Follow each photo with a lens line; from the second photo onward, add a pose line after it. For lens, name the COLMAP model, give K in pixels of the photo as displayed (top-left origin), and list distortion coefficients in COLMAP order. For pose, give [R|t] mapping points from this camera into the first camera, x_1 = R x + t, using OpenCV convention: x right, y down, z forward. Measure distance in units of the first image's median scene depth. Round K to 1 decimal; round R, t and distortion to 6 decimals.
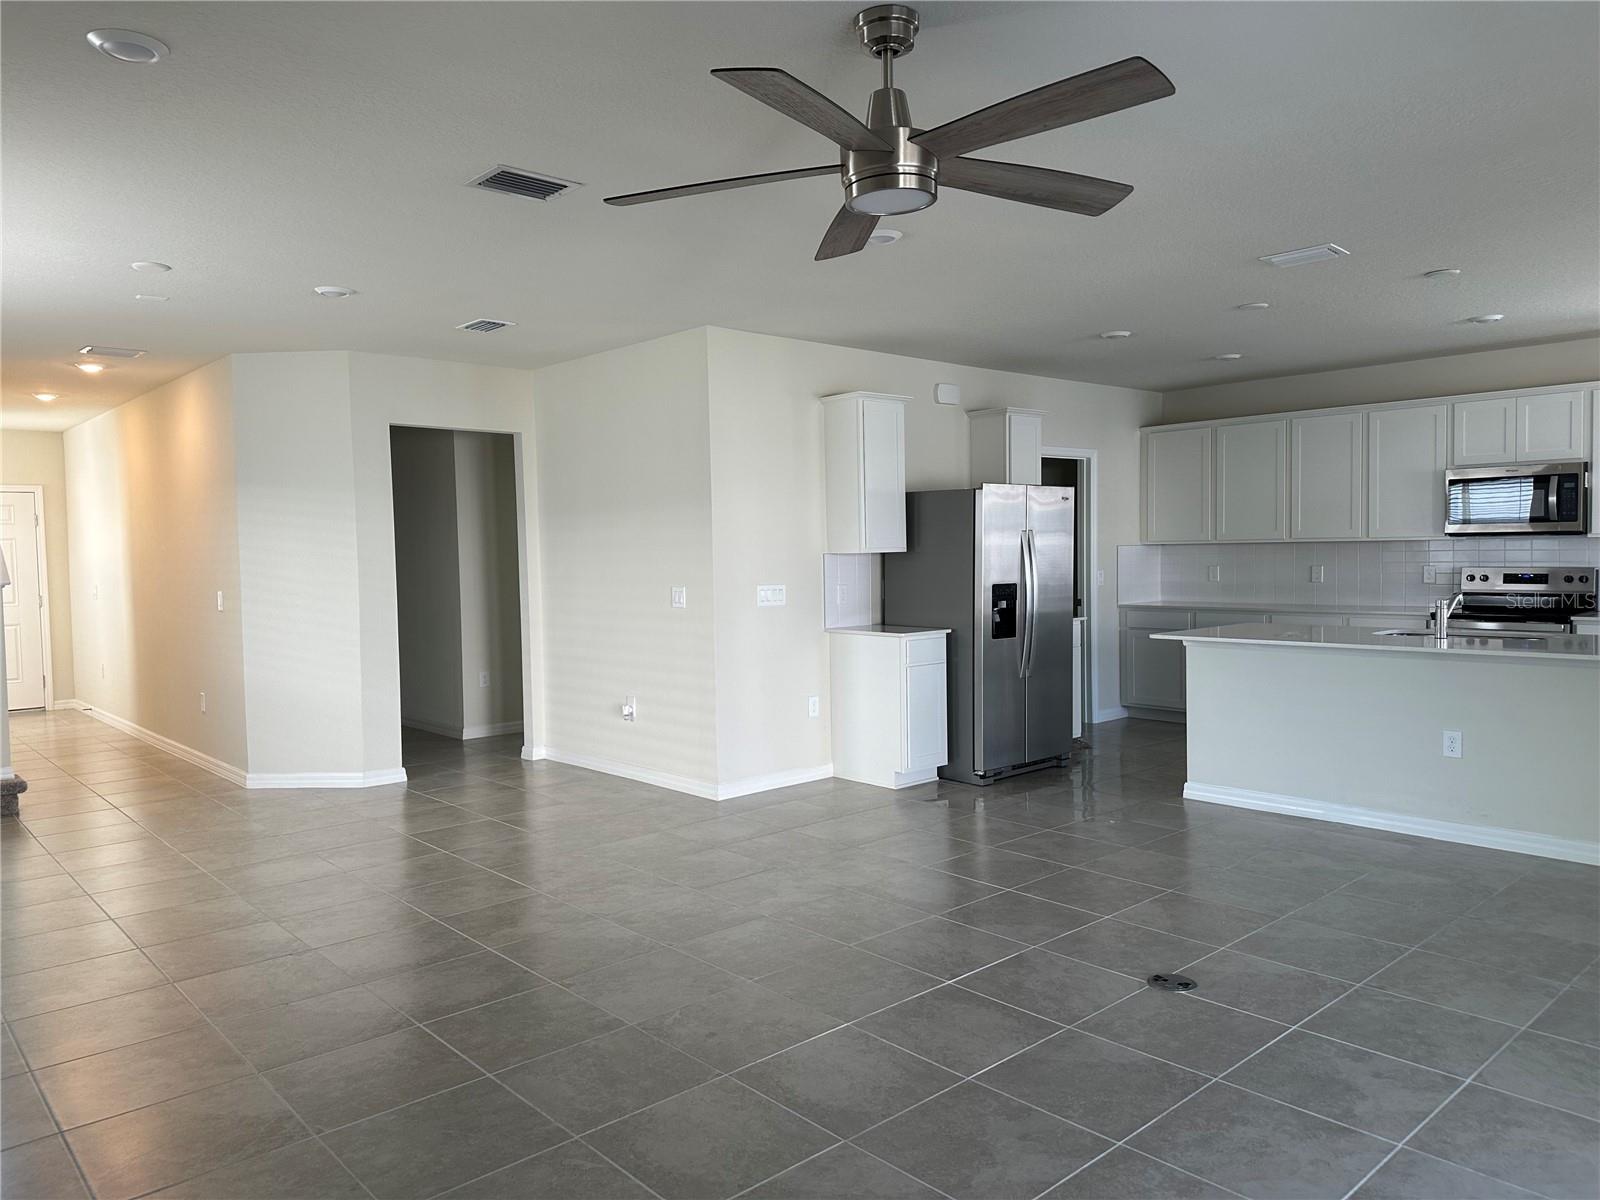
lens RADIAL K [[1110.6, 0, 796.6], [0, 1110.6, 606.2], [0, 0, 1]] dist [0.091436, -0.118000]
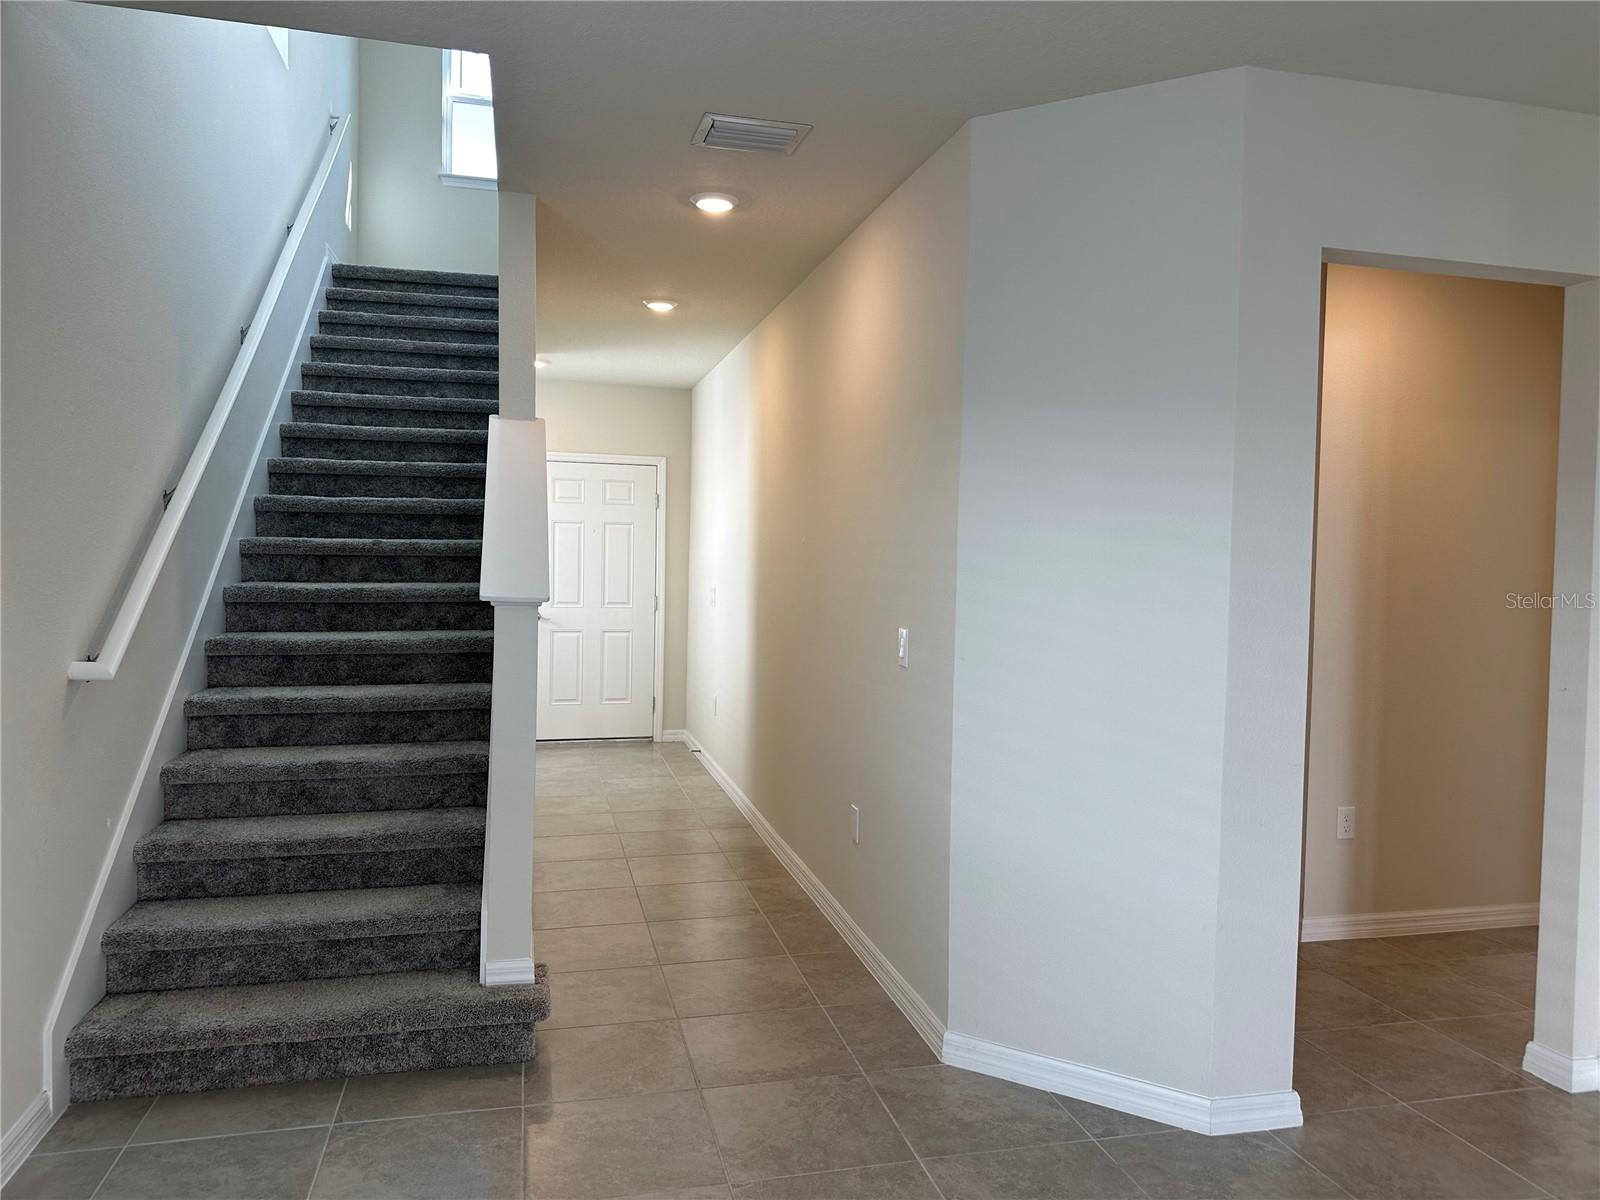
lens RADIAL K [[1109.9, 0, 807.1], [0, 1109.9, 593.9], [0, 0, 1]] dist [0.081274, -0.130401]
pose [[0.883486, 0.052271, -0.465533, -0.302178], [-0.060309, 0.998177, -0.002377, -0.023130], [0.464560, 0.030176, 0.885028, 0.510177]]
